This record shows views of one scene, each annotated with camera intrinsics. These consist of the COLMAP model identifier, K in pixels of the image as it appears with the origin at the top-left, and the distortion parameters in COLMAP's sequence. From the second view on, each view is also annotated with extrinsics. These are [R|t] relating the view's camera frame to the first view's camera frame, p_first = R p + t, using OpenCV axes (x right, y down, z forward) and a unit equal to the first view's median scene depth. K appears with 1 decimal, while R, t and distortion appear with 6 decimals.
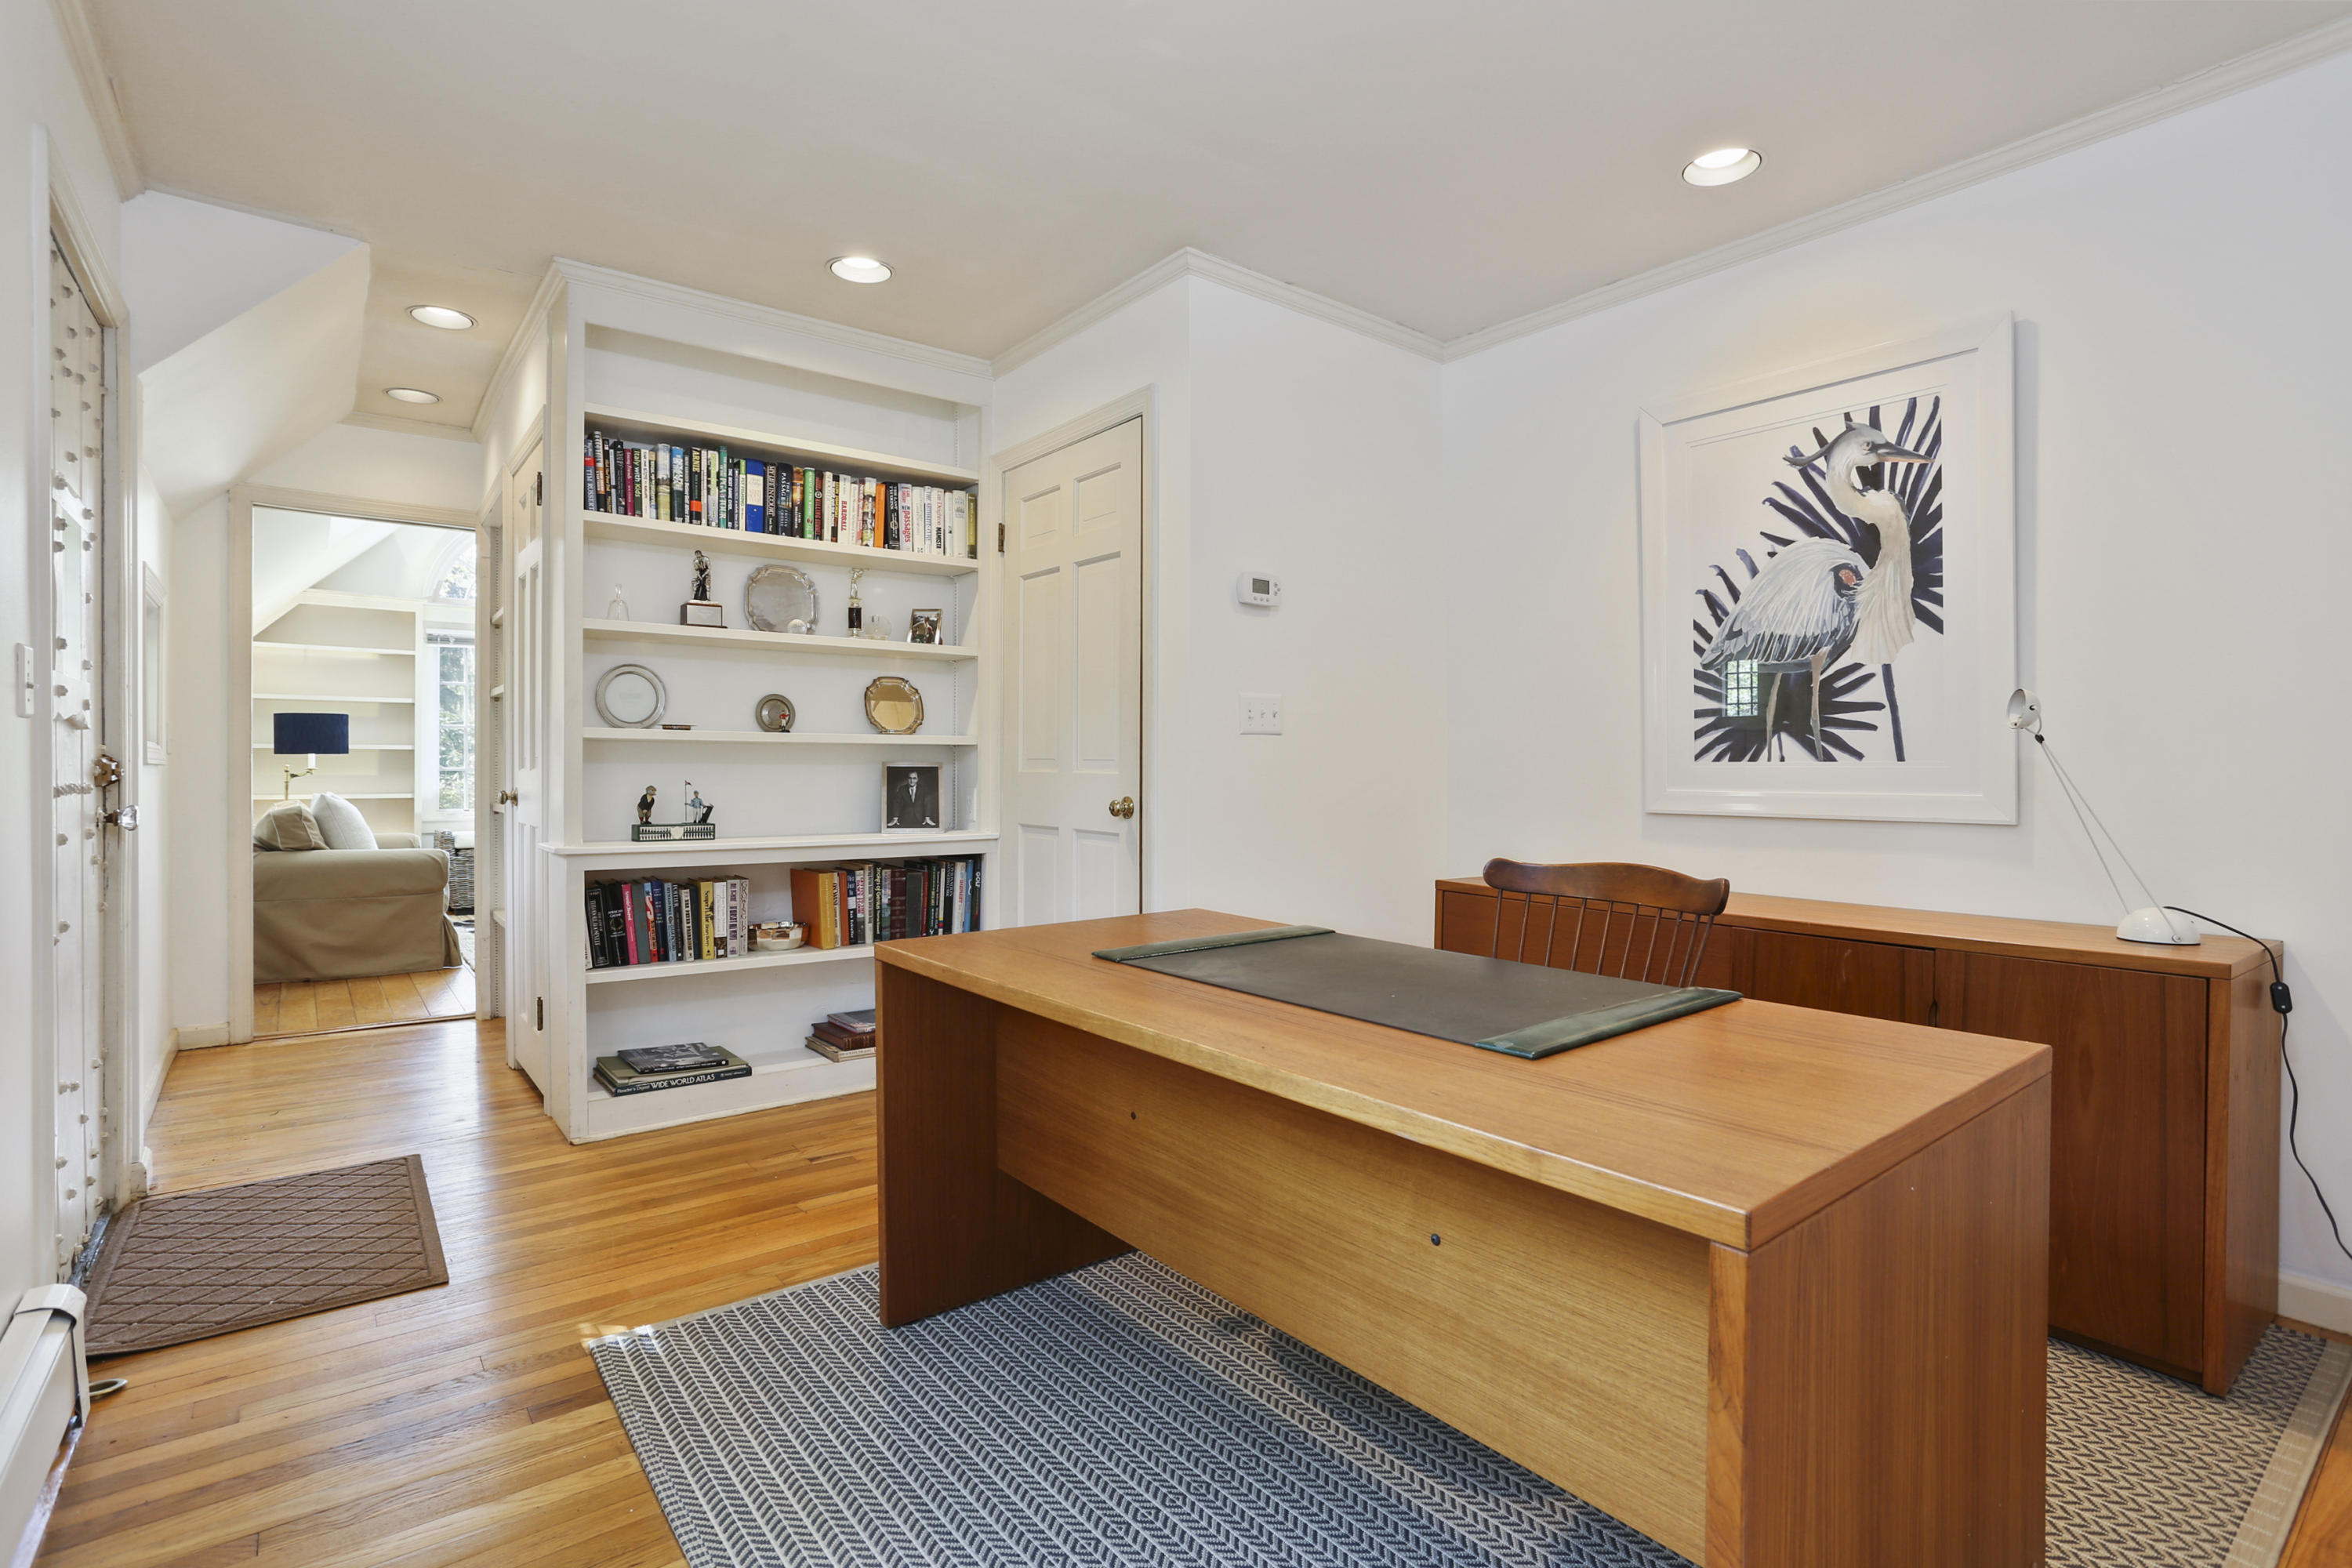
lens RADIAL K [[1132.2, 0, 1174.6], [0, 1132.2, 775.1], [0, 0, 1]] dist [-0.036770, 0.007008]
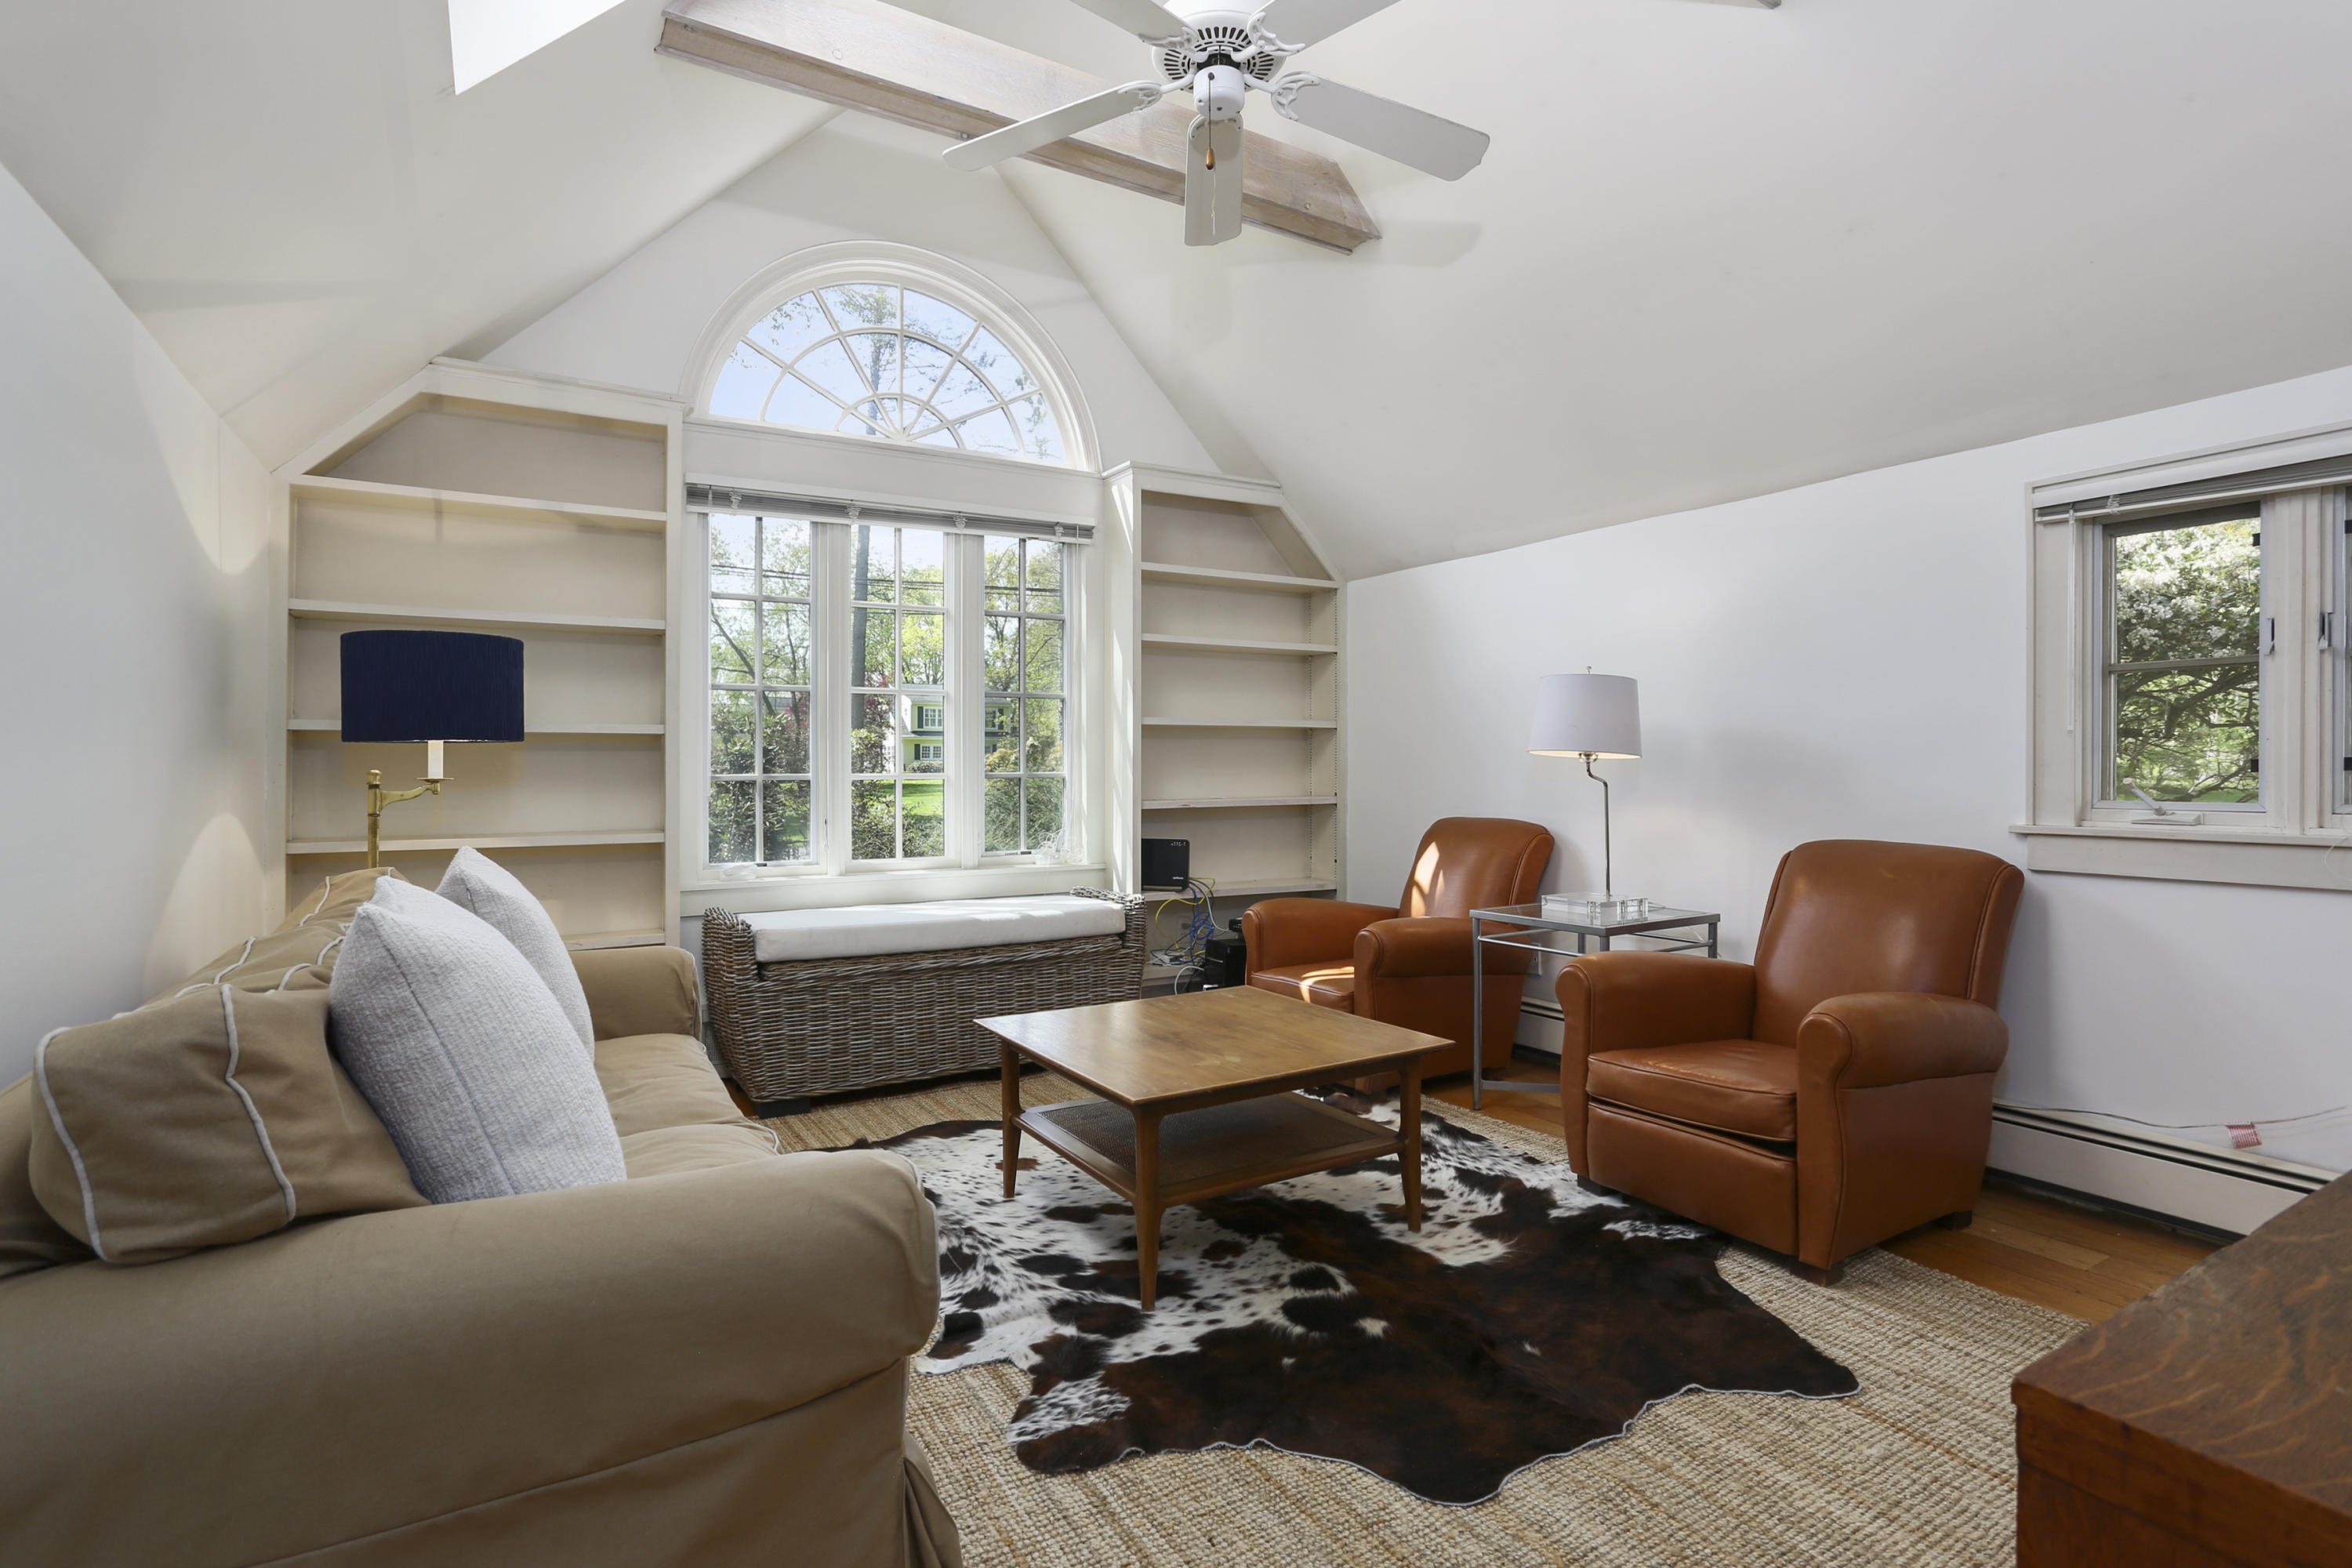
lens RADIAL K [[1132.2, 0, 1166.7], [0, 1132.2, 777.9], [0, 0, 1]] dist [-0.036770, 0.007008]
pose [[0.990784, -0.000701, -0.135453, -0.626859], [0.000676, 1.000000, -0.000234, -0.007347], [0.135453, 0.000141, 0.990784, 0.863599]]
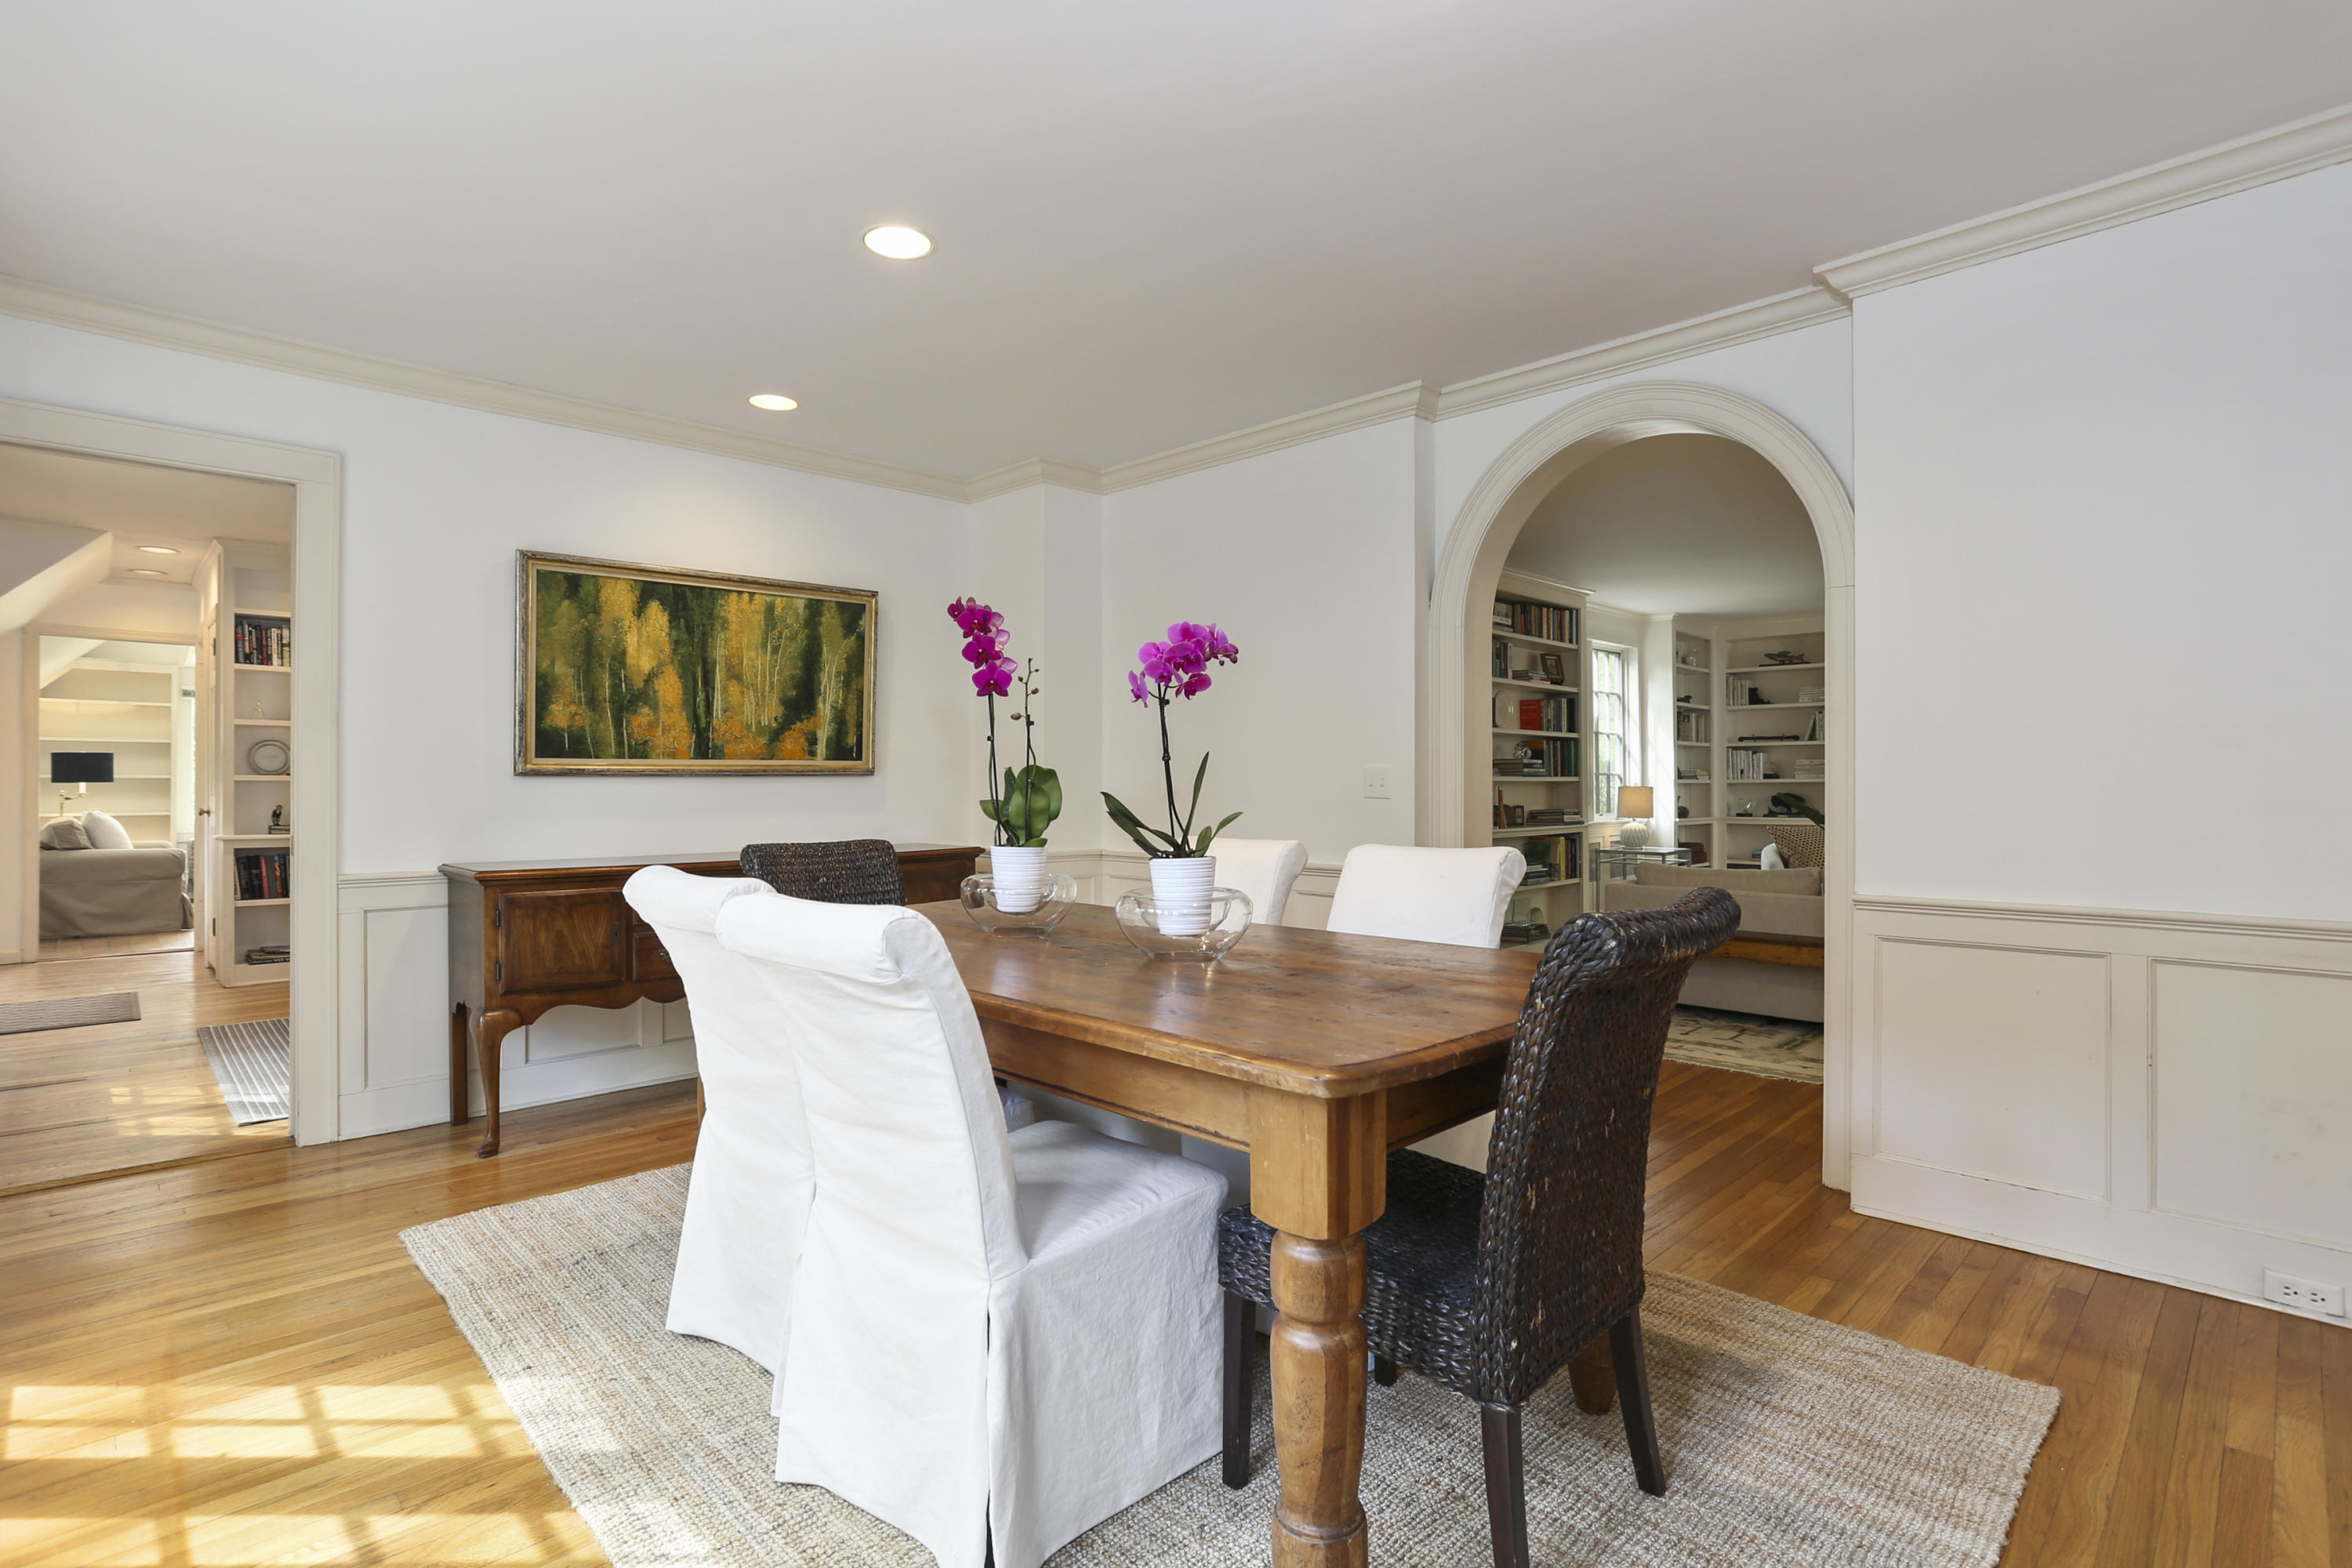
lens RADIAL K [[1132.2, 0, 1194.7], [0, 1132.2, 787.3], [0, 0, 1]] dist [-0.036770, 0.007008]
pose [[0.991524, -0.000731, 0.129921, 0.500452], [0.001479, 0.999983, -0.005661, -0.004622], [-0.129914, 0.005805, 0.991508, -0.640069]]
